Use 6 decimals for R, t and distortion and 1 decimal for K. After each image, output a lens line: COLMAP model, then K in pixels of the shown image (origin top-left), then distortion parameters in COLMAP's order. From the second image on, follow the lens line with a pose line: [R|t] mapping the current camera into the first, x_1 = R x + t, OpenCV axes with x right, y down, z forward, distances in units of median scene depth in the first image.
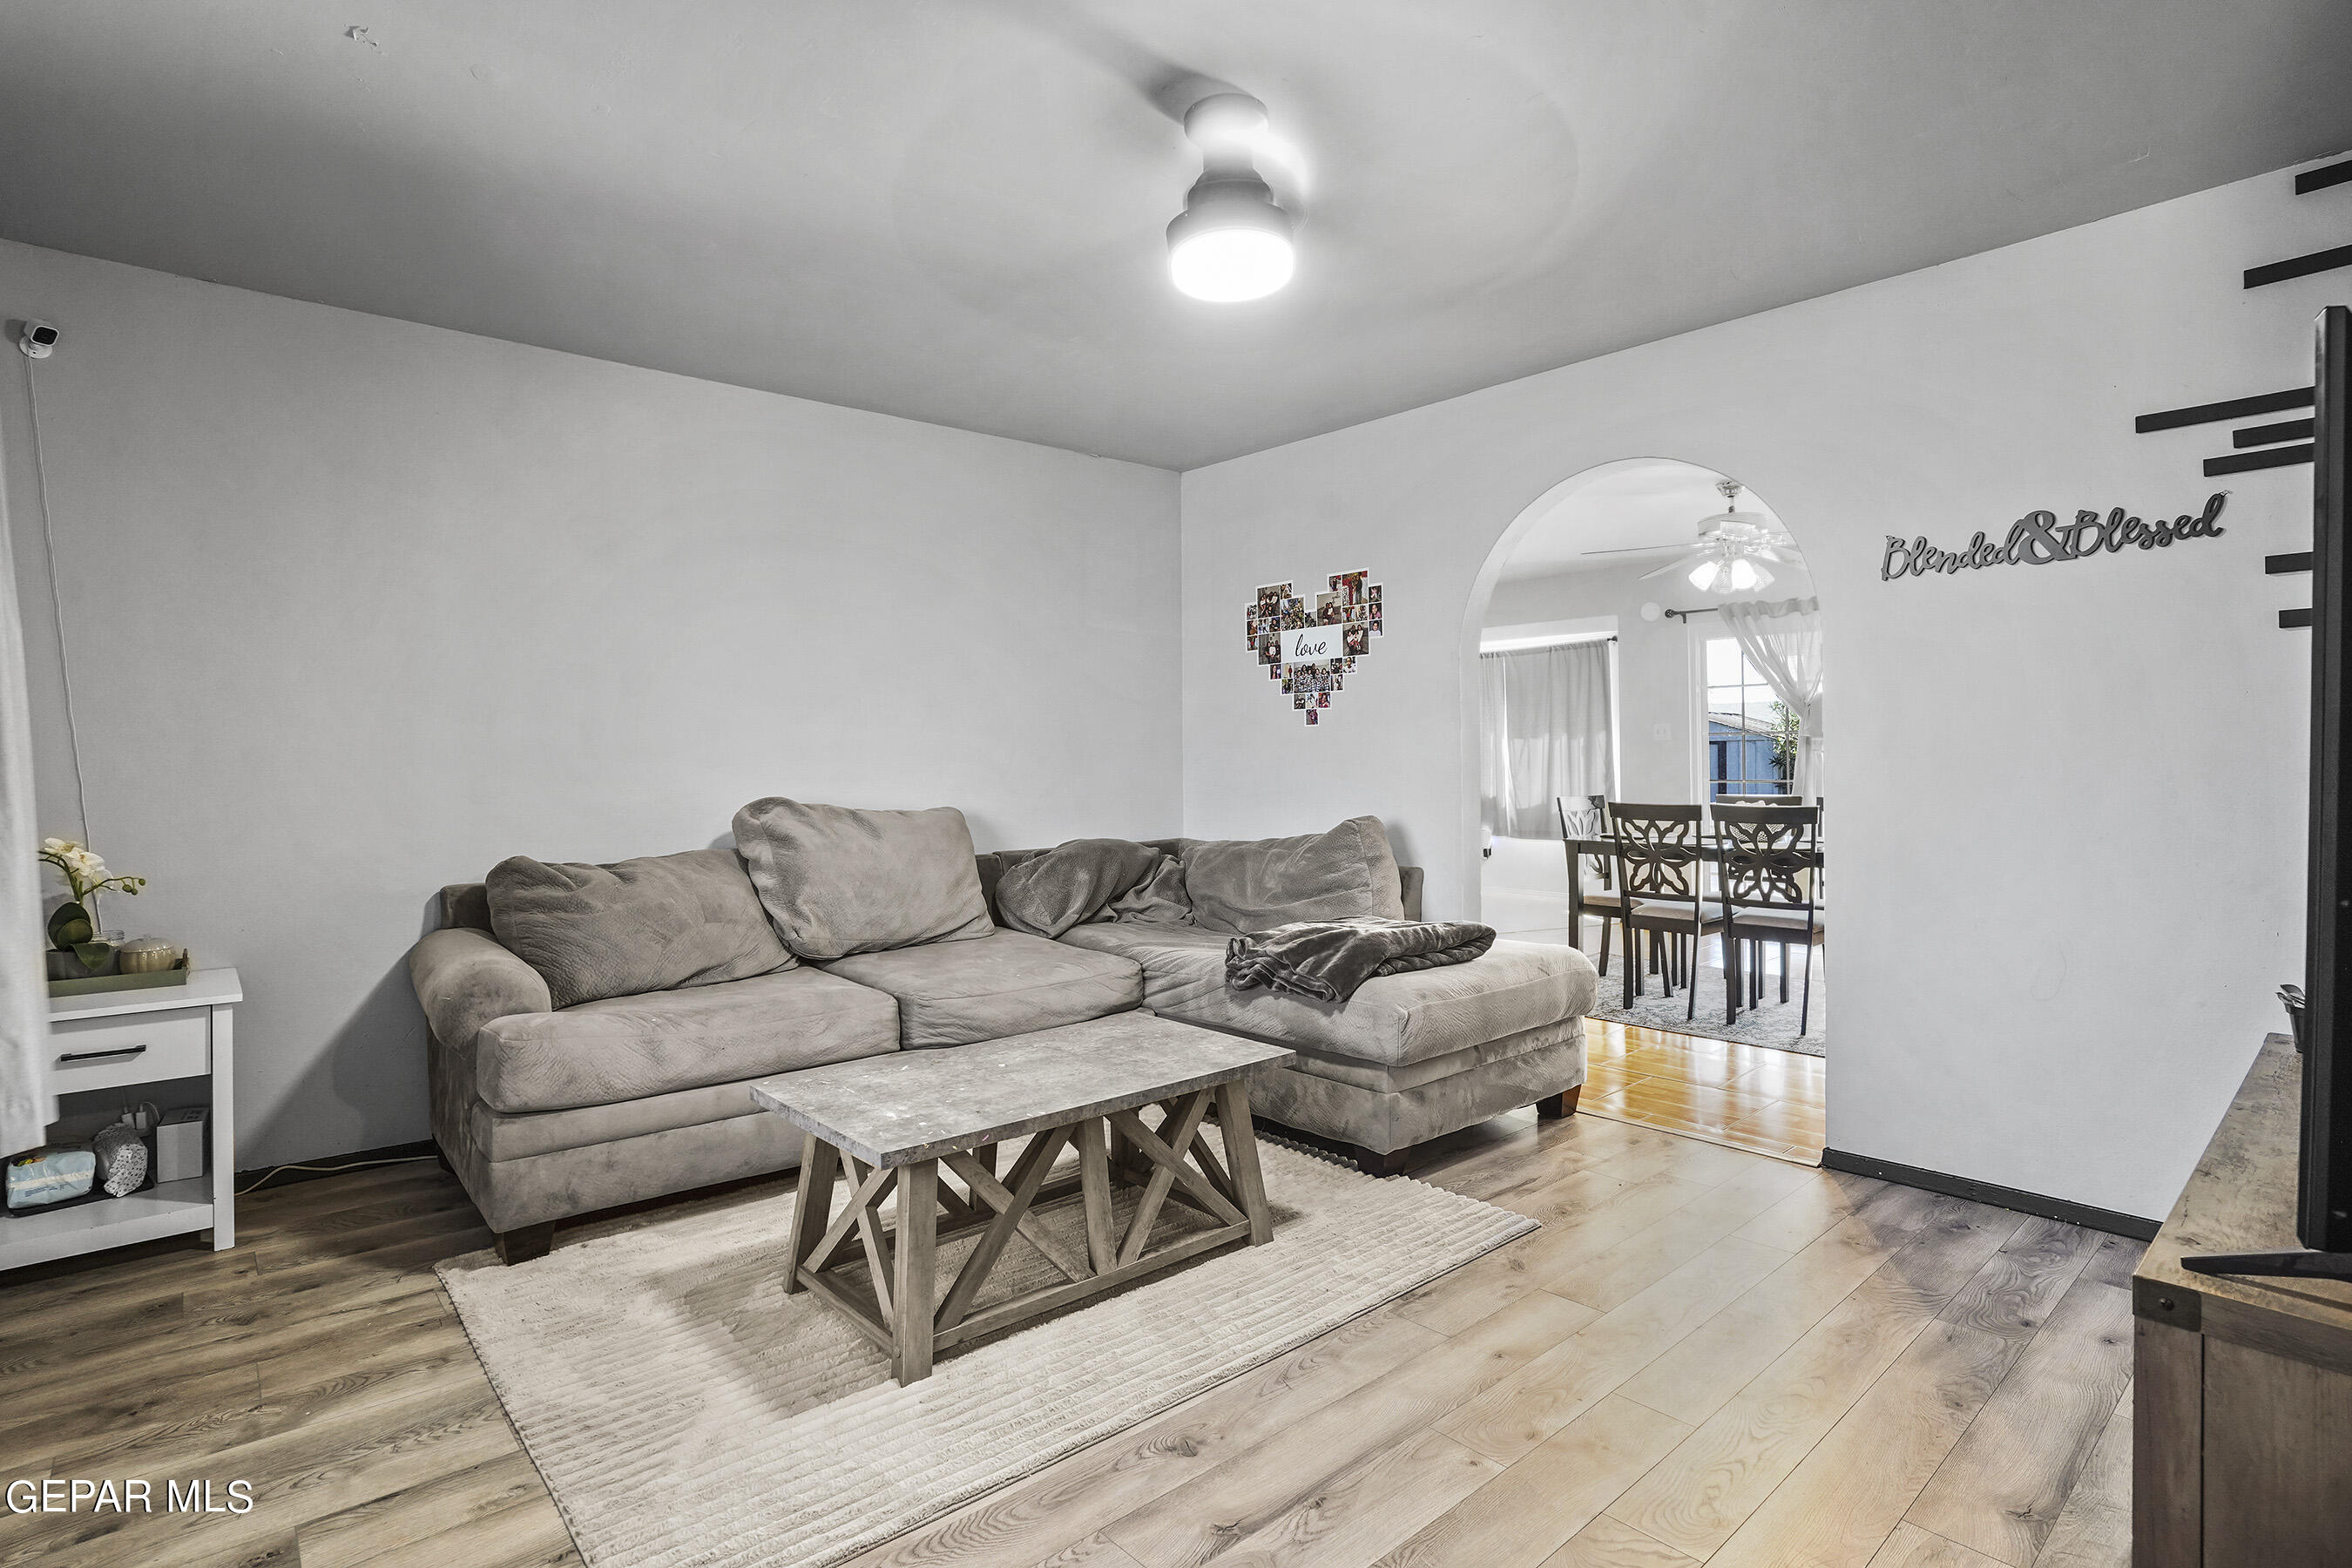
lens RADIAL K [[1147.5, 0, 1180.1], [0, 1147.5, 759.5], [0, 0, 1]] dist [-0.007690, 0.001504]
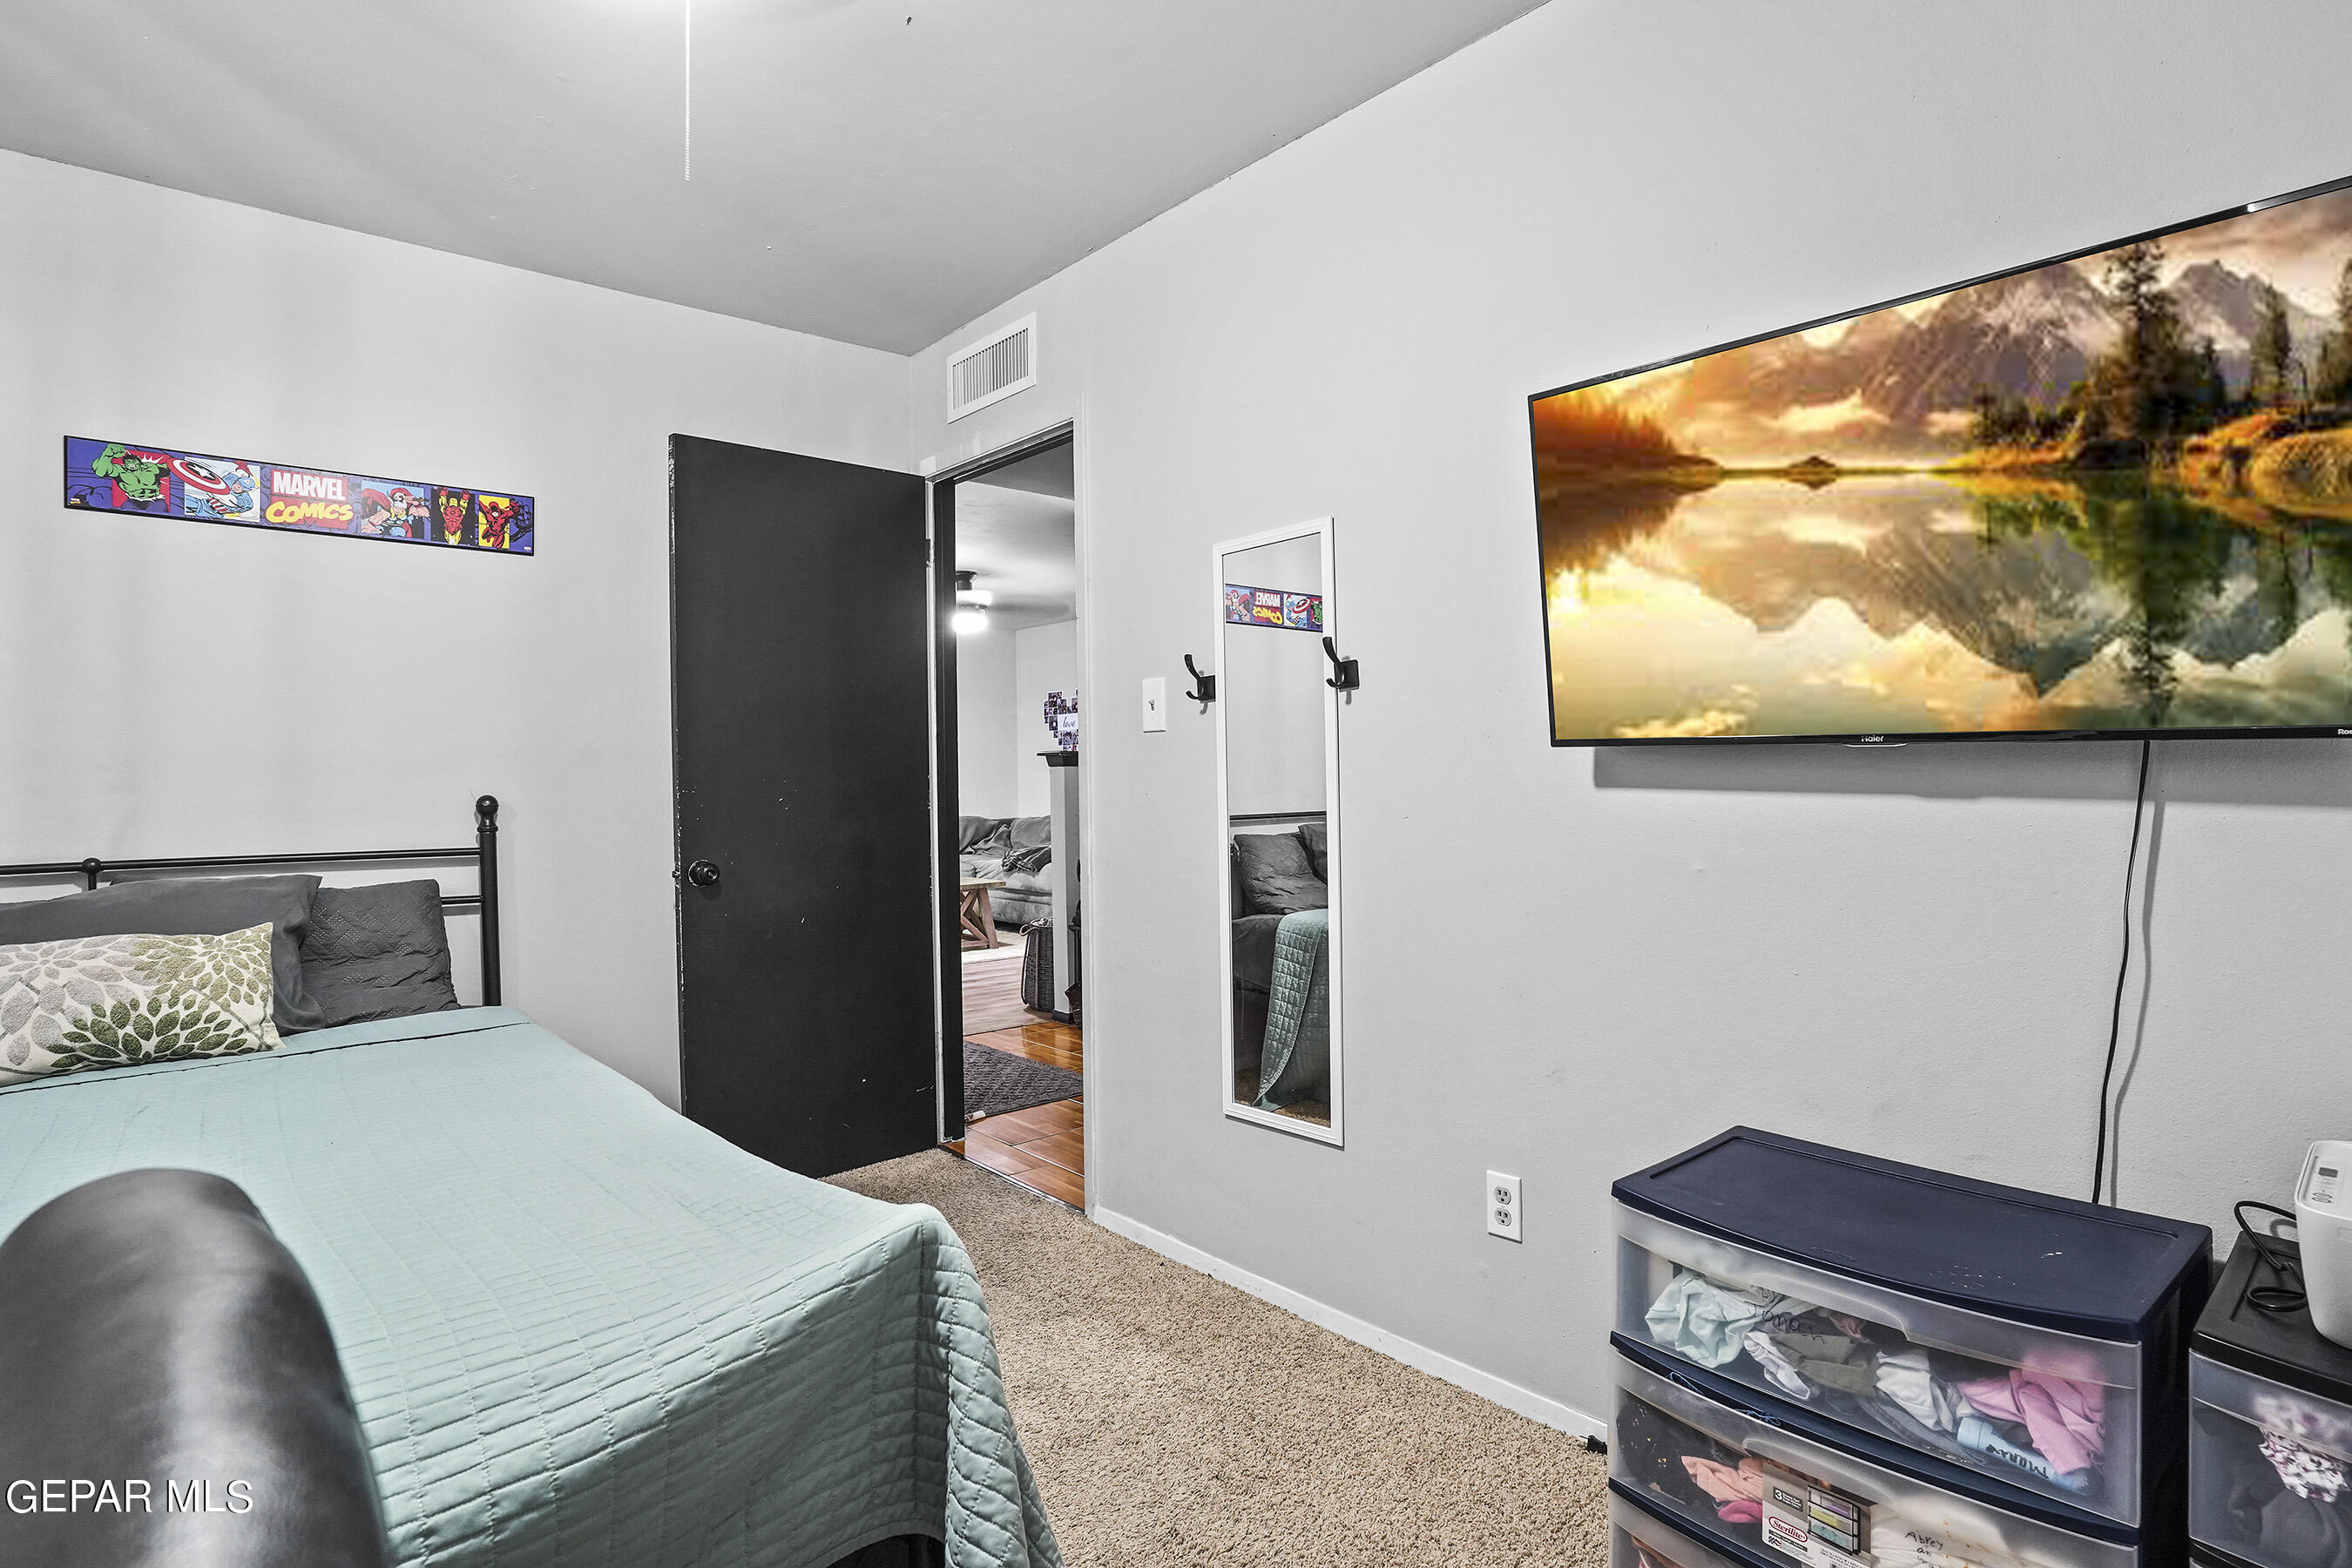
lens RADIAL K [[1147.5, 0, 1182.4], [0, 1147.5, 790.4], [0, 0, 1]] dist [-0.007690, 0.001504]
pose [[0.999950, 0.000276, 0.009997, 0.292191], [-0.000466, 0.999819, 0.019046, -0.015800], [-0.009990, -0.019049, 0.999769, -1.061027]]
